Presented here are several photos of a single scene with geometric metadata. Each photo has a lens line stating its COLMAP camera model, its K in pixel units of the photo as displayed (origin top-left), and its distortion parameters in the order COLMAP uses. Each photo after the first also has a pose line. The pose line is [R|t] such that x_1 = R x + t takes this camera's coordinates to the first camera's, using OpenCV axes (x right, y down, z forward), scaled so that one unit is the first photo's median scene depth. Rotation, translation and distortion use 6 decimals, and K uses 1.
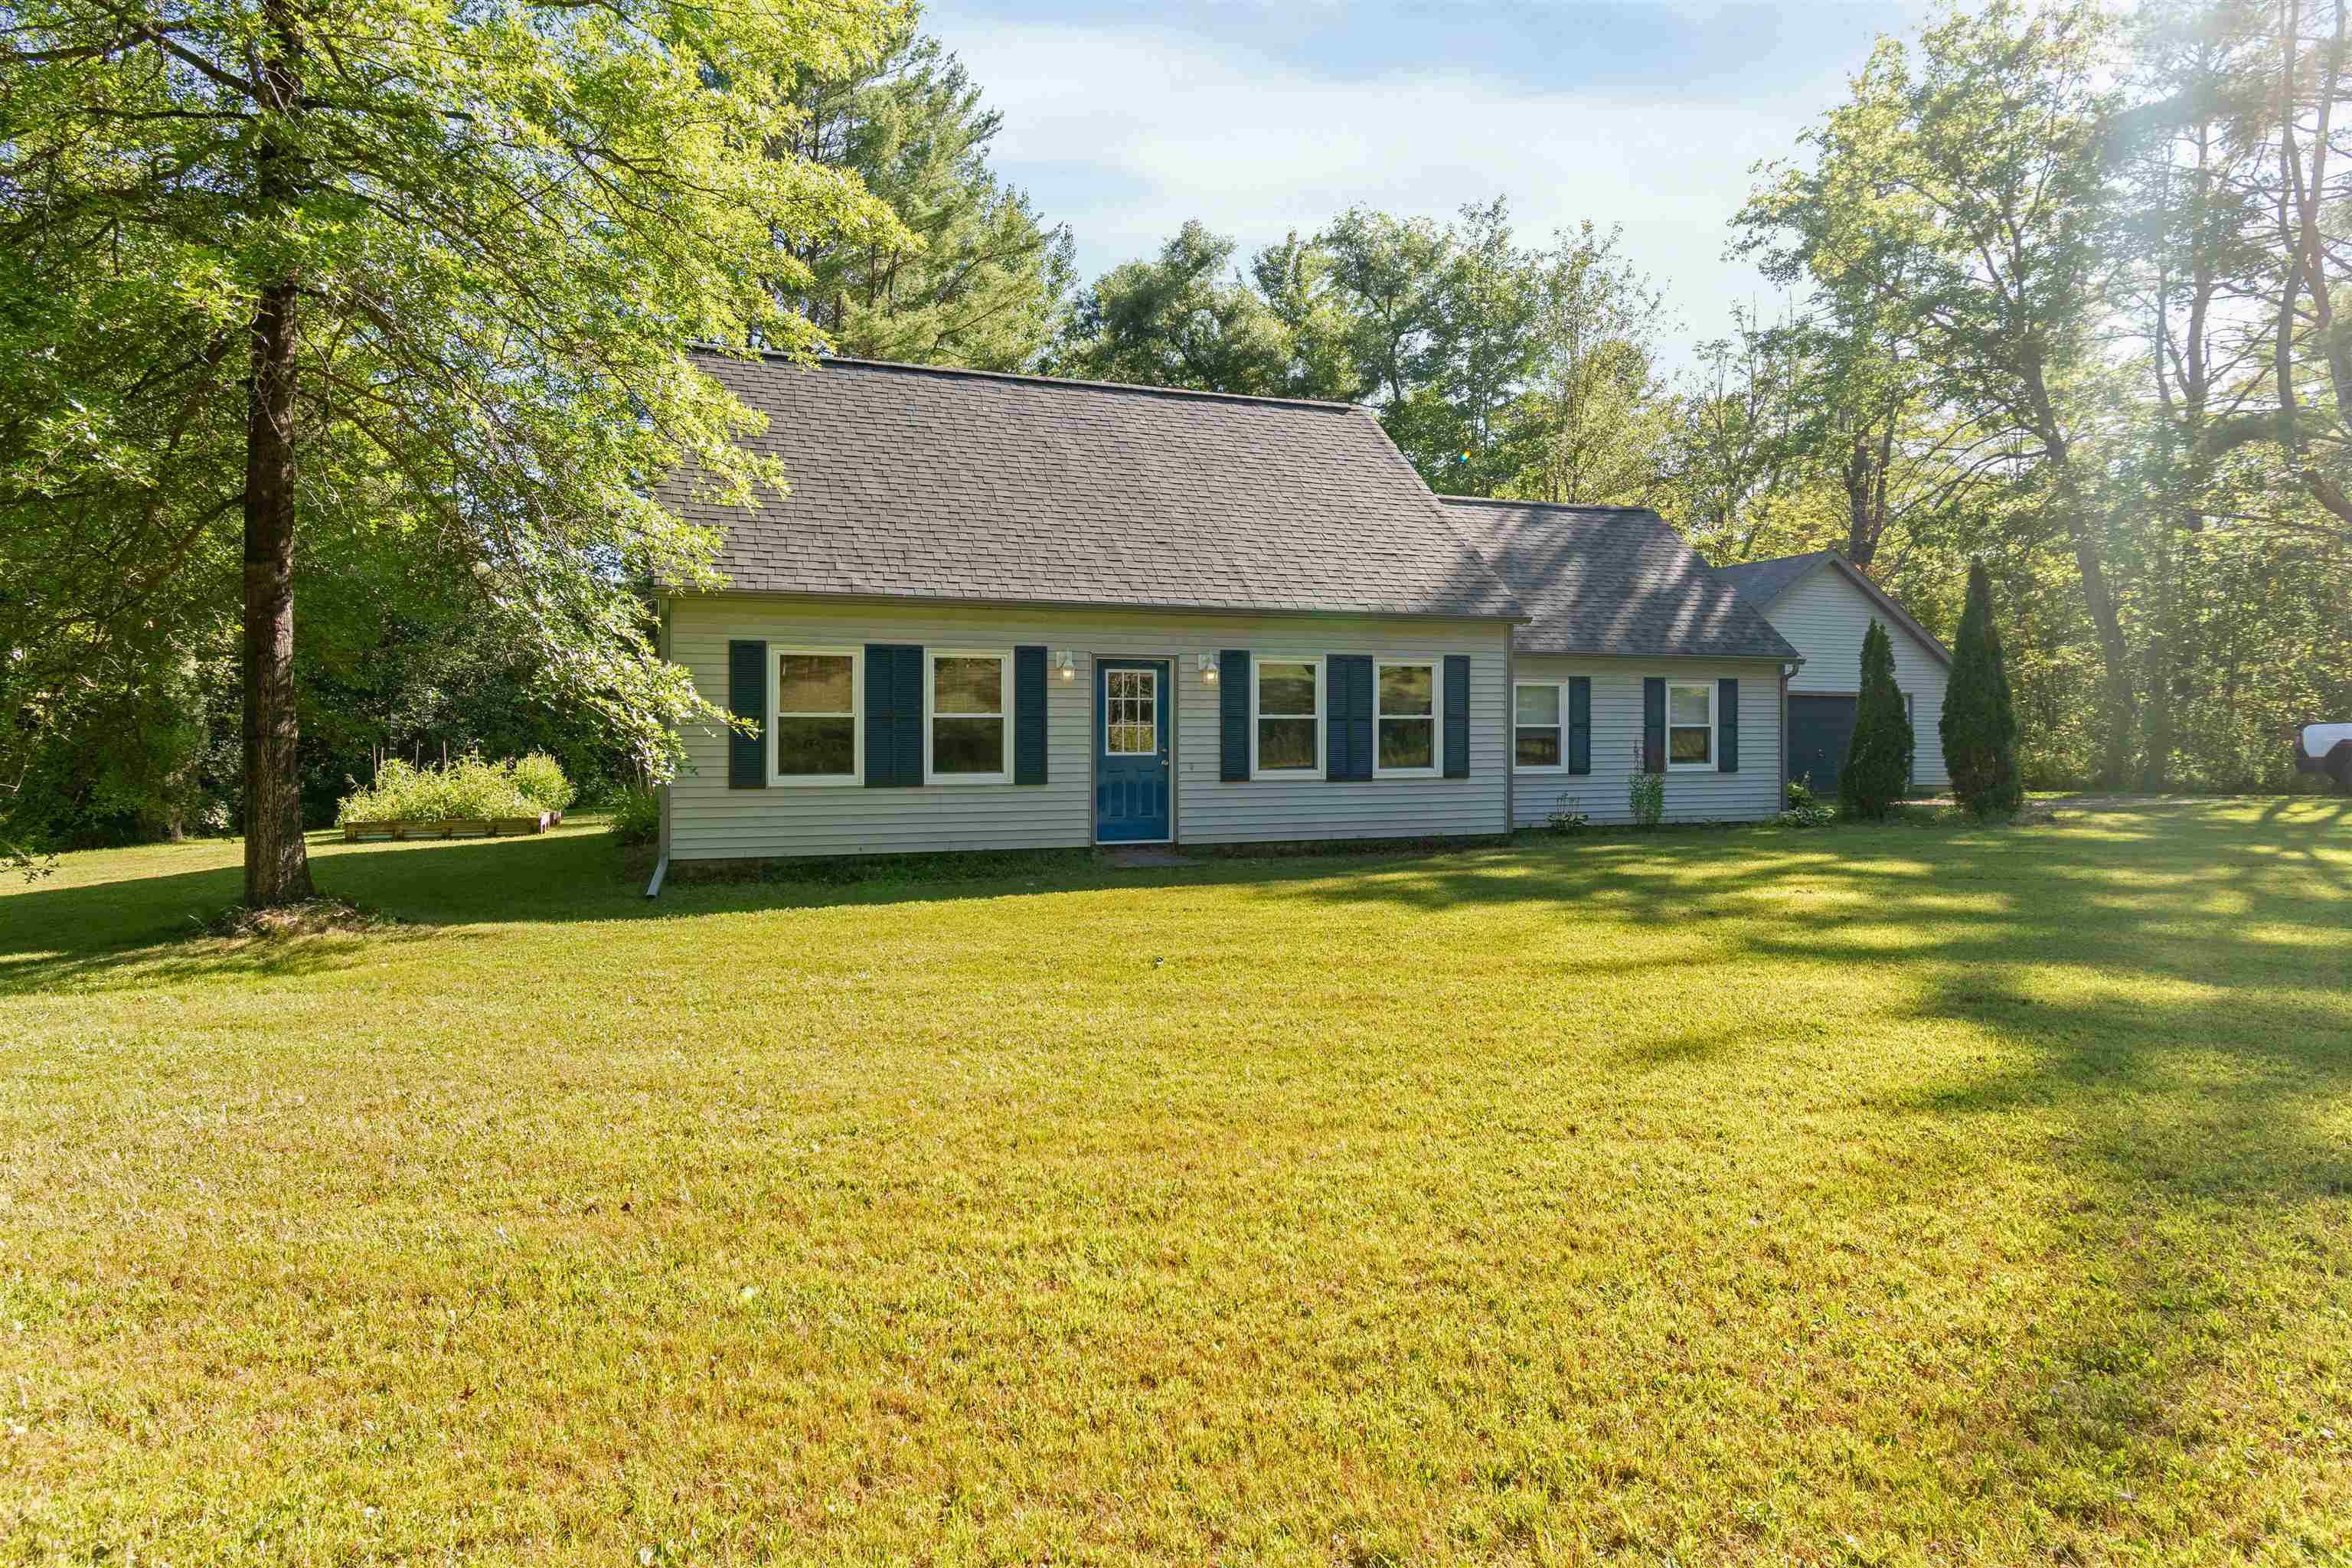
lens RADIAL K [[1284.9, 0, 1168.9], [0, 1284.9, 734.2], [0, 0, 1]] dist [0.000170, 0.000159]
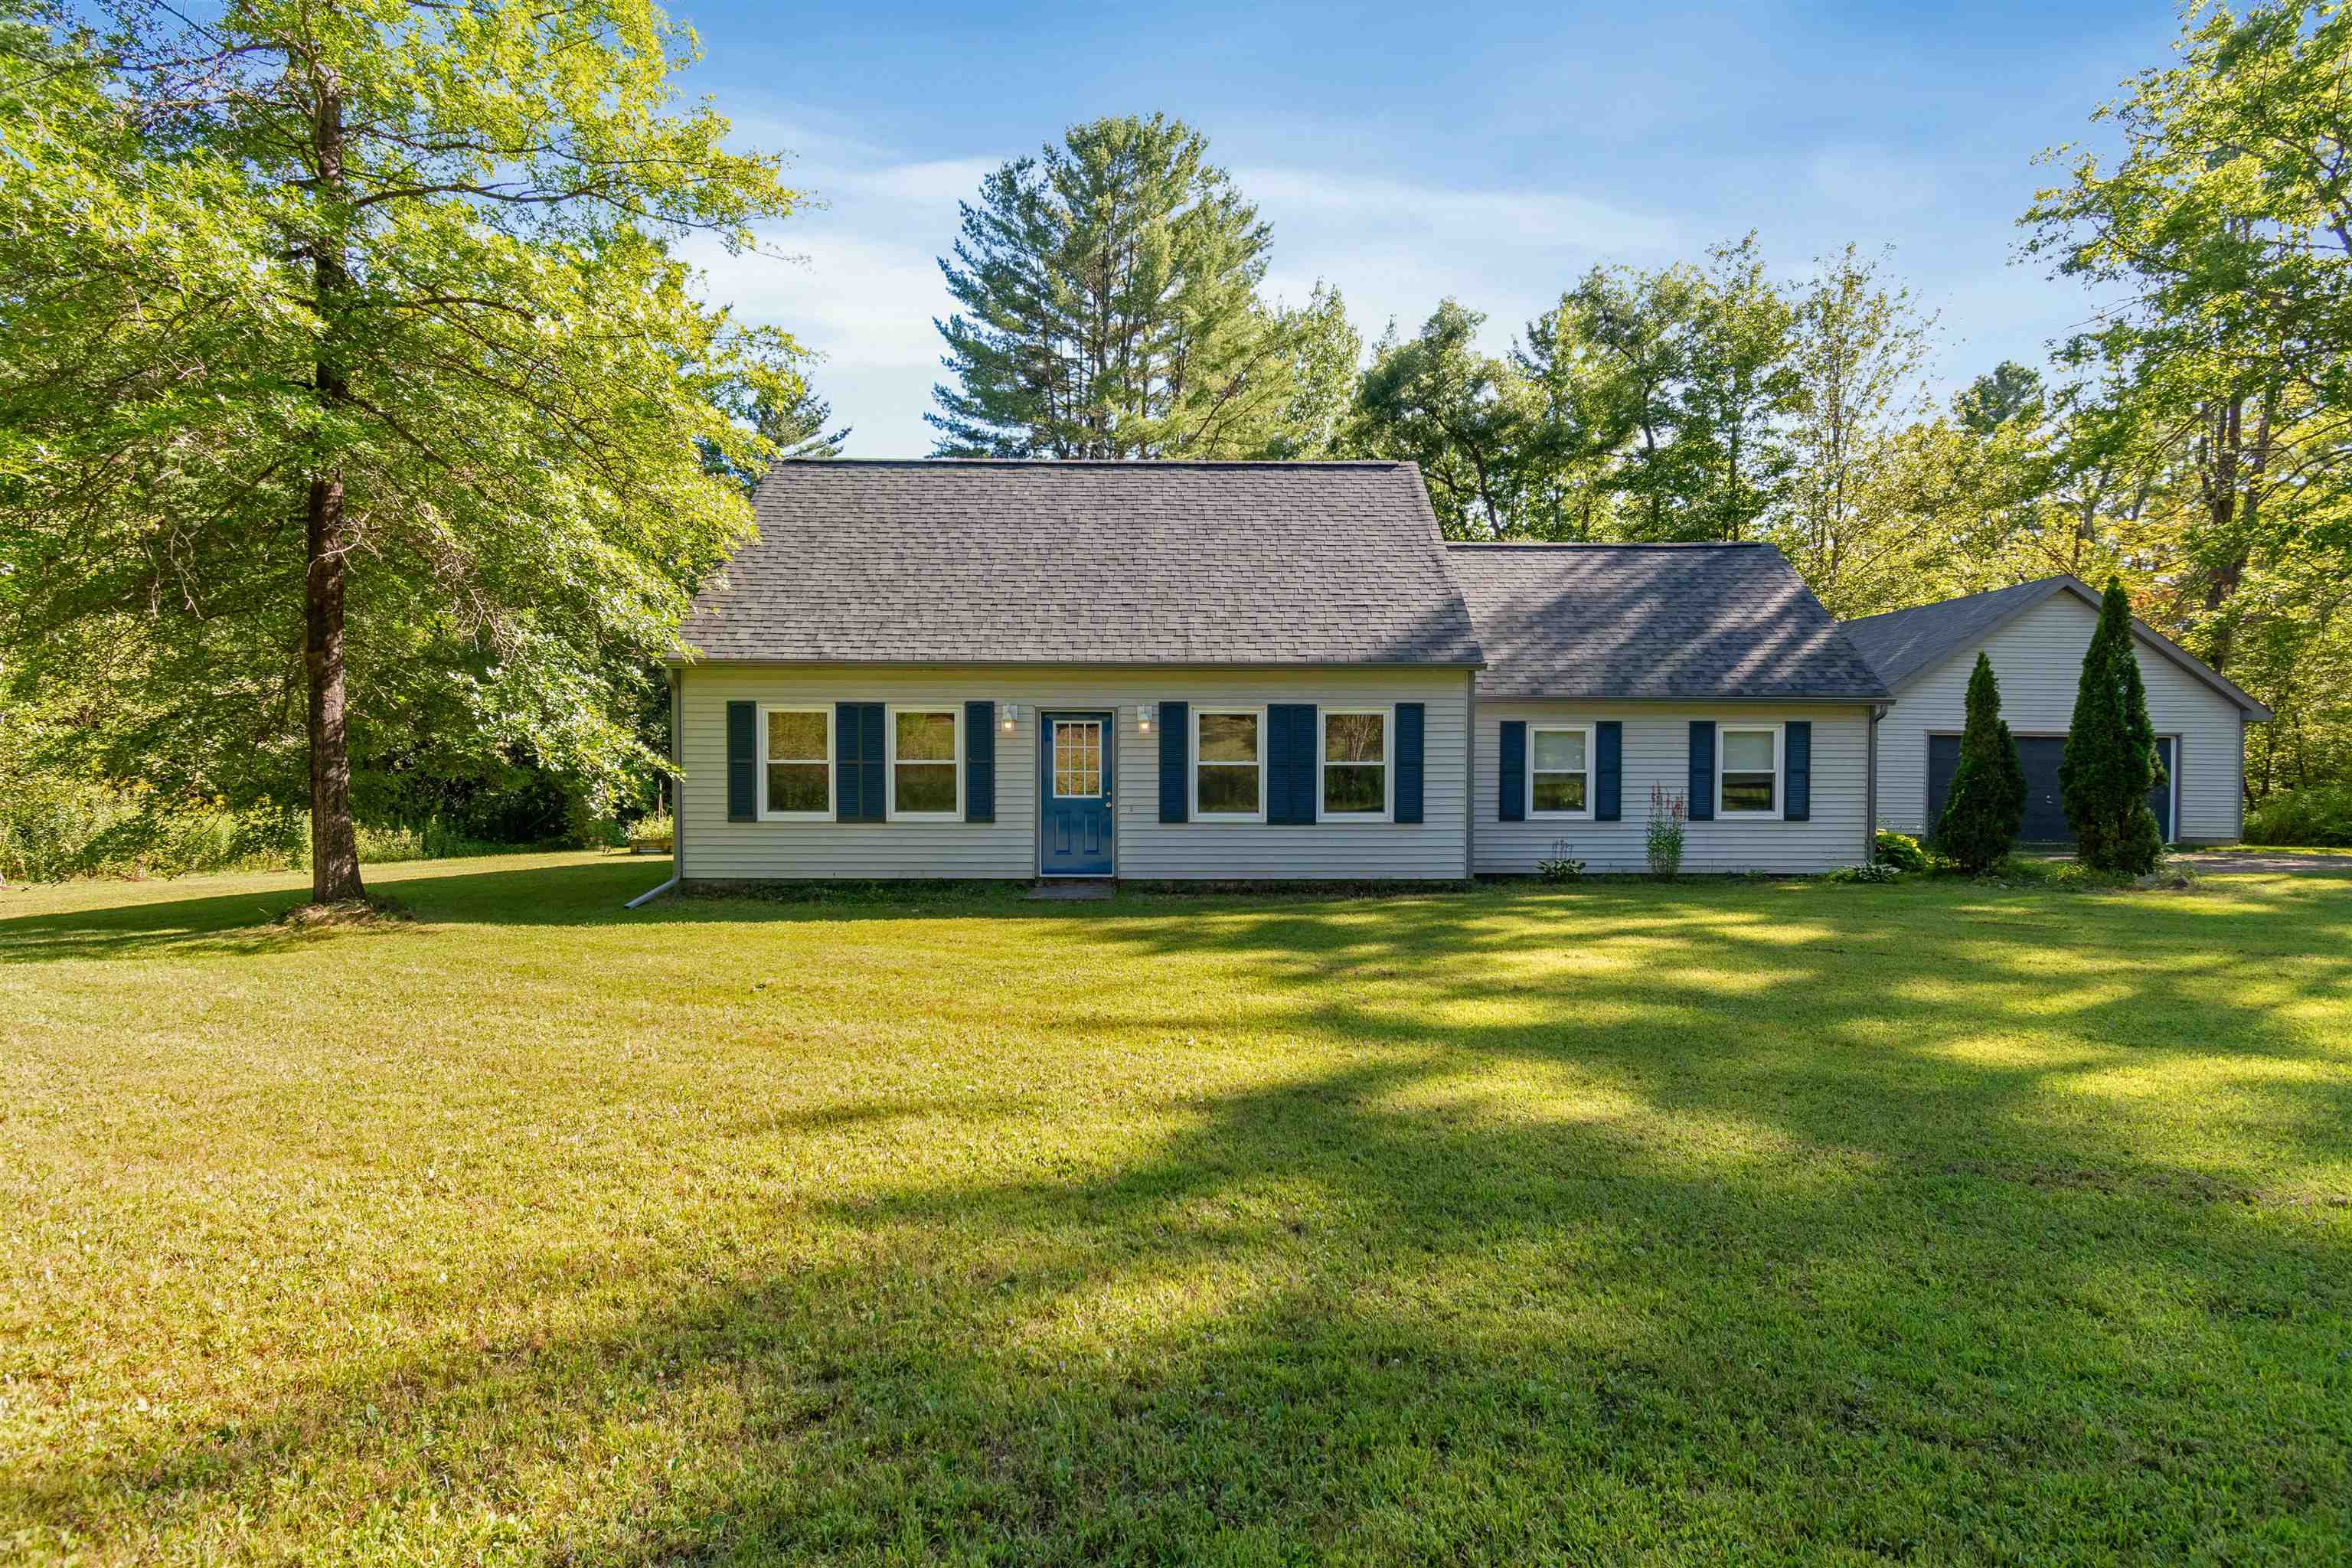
lens RADIAL K [[1144.1, 0, 1184.0], [0, 1144.1, 788.5], [0, 0, 1]] dist [0.001050, -0.001773]
pose [[0.946581, 0.006714, -0.322397, 0.360573], [-0.003878, 0.999948, 0.009438, -0.001311], [0.322443, -0.007684, 0.946558, 0.089540]]
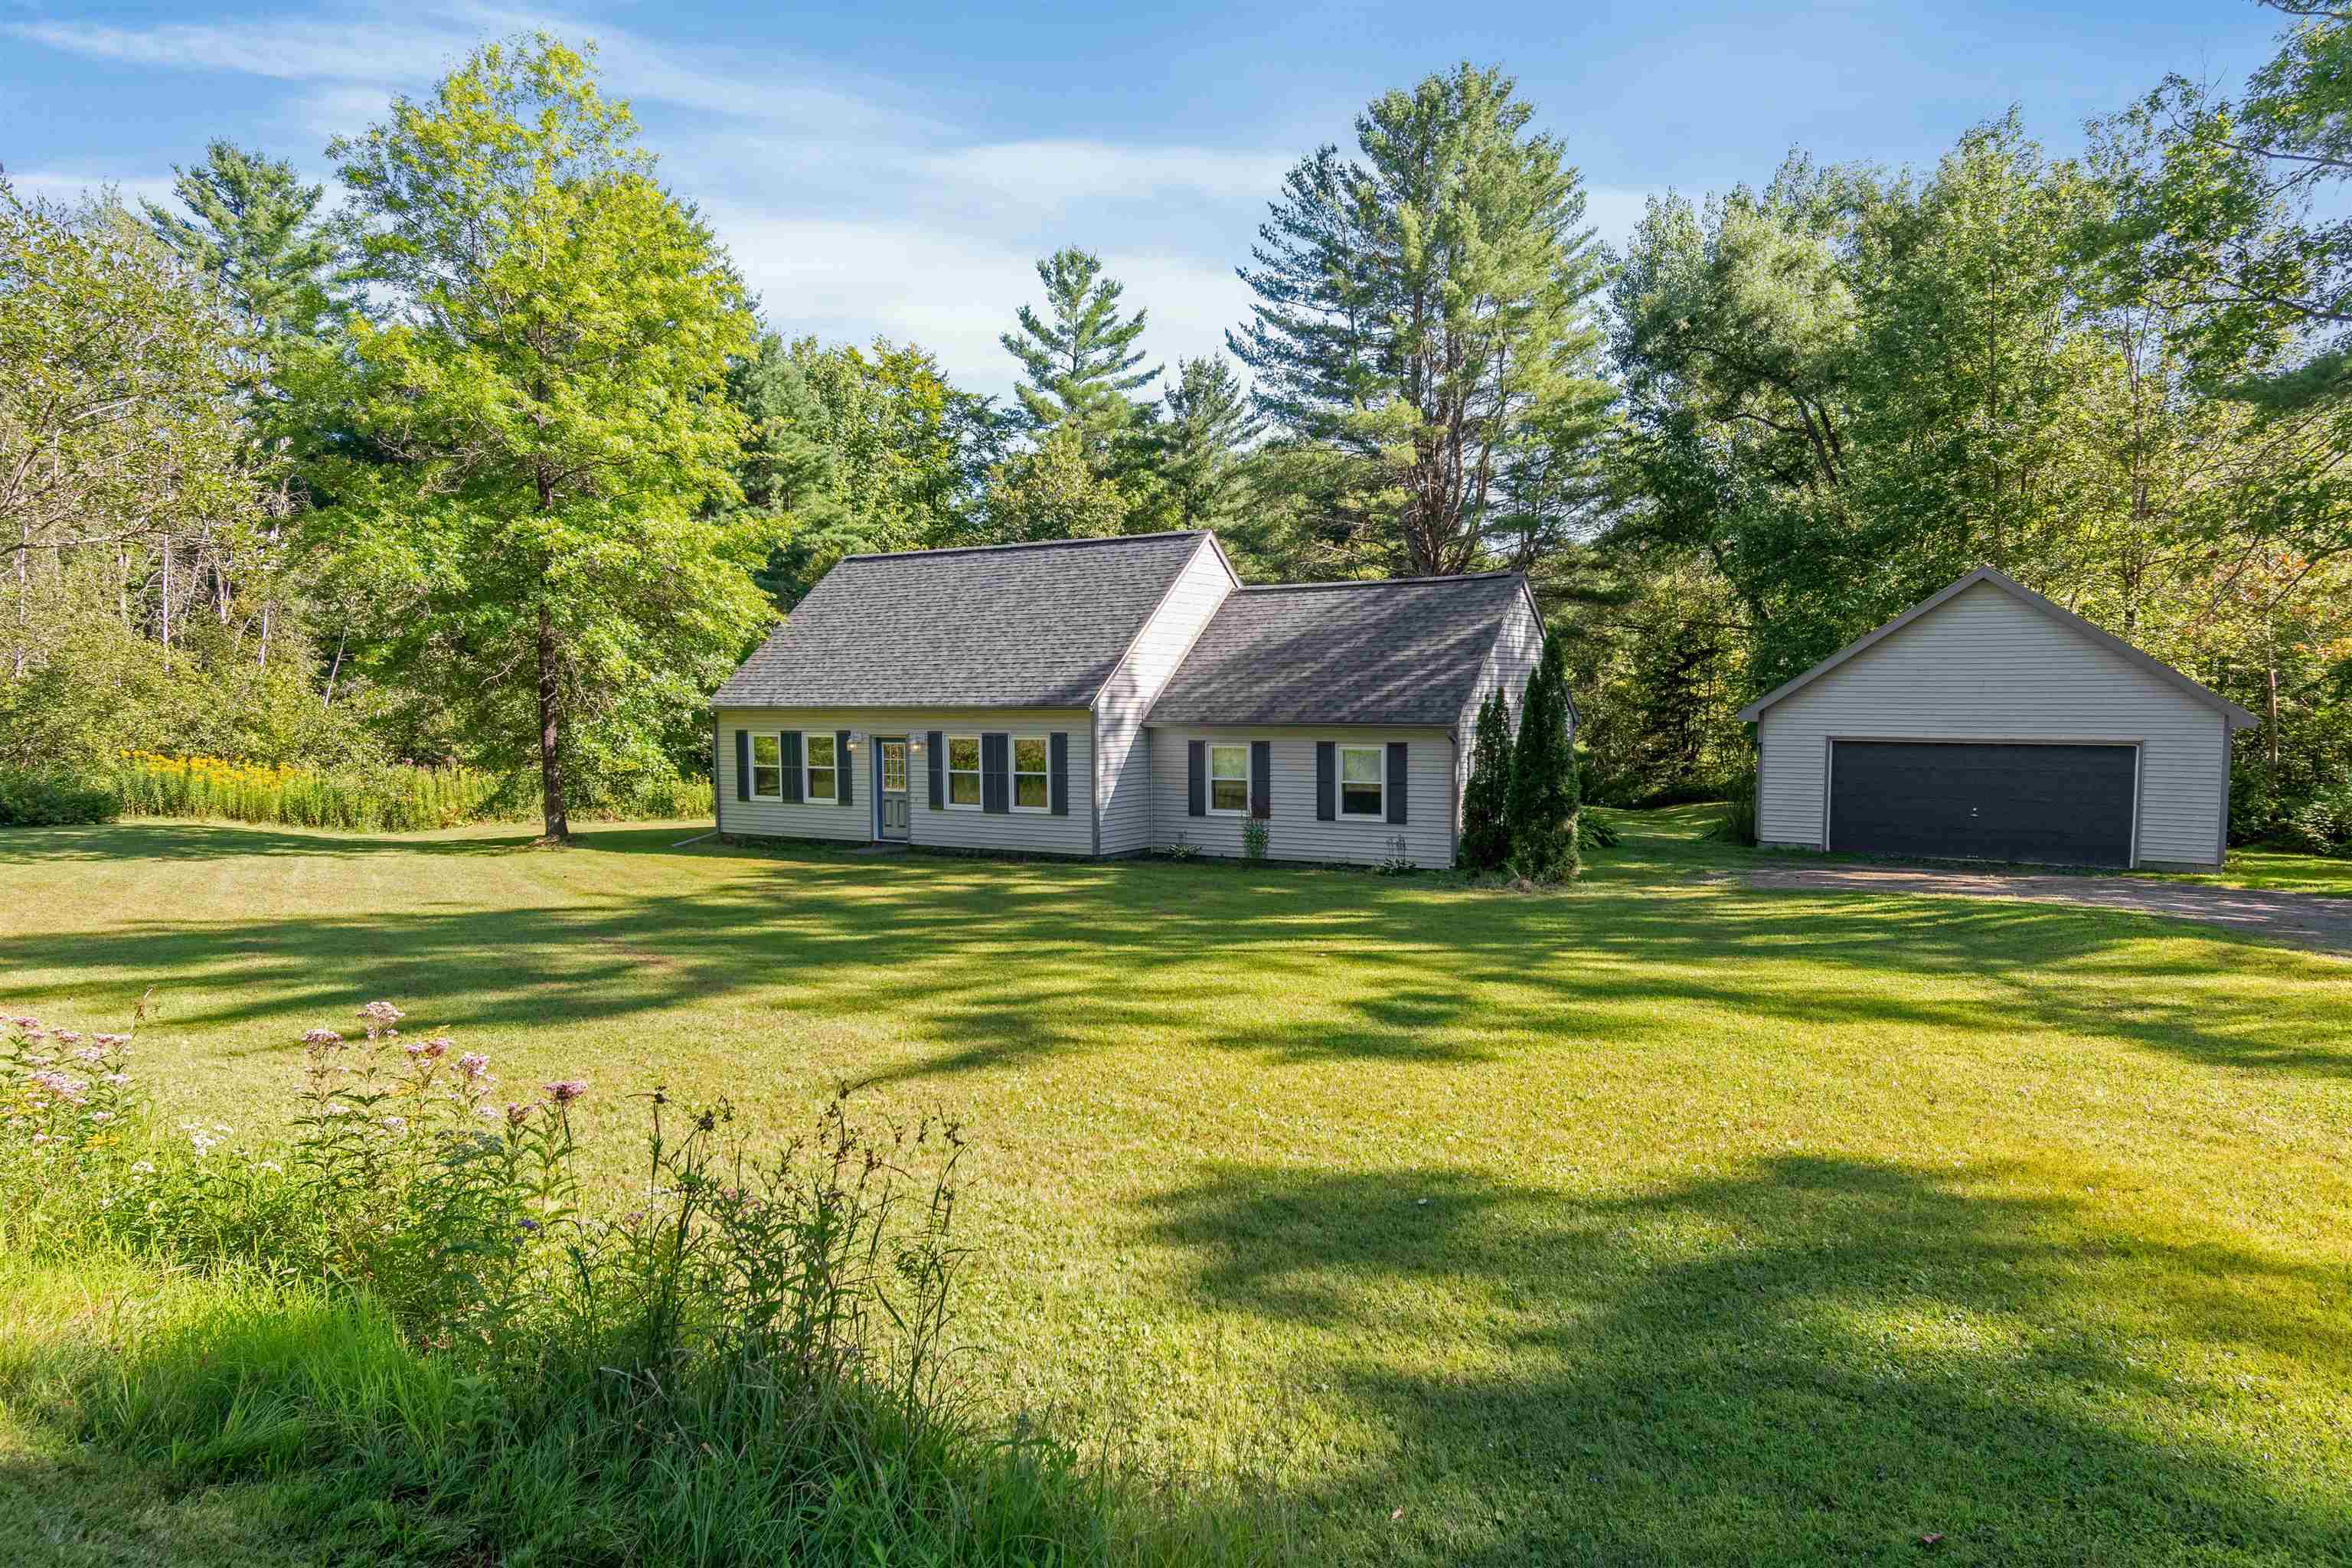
lens RADIAL K [[1509.2, 0, 1179.2], [0, 1509.2, 826.5], [0, 0, 1]] dist [-0.000299, -0.000943]
pose [[0.622266, 0.050153, -0.781198, 1.747084], [-0.012464, 0.998454, 0.054172, -0.050195], [0.782707, -0.023973, 0.621929, 0.020742]]
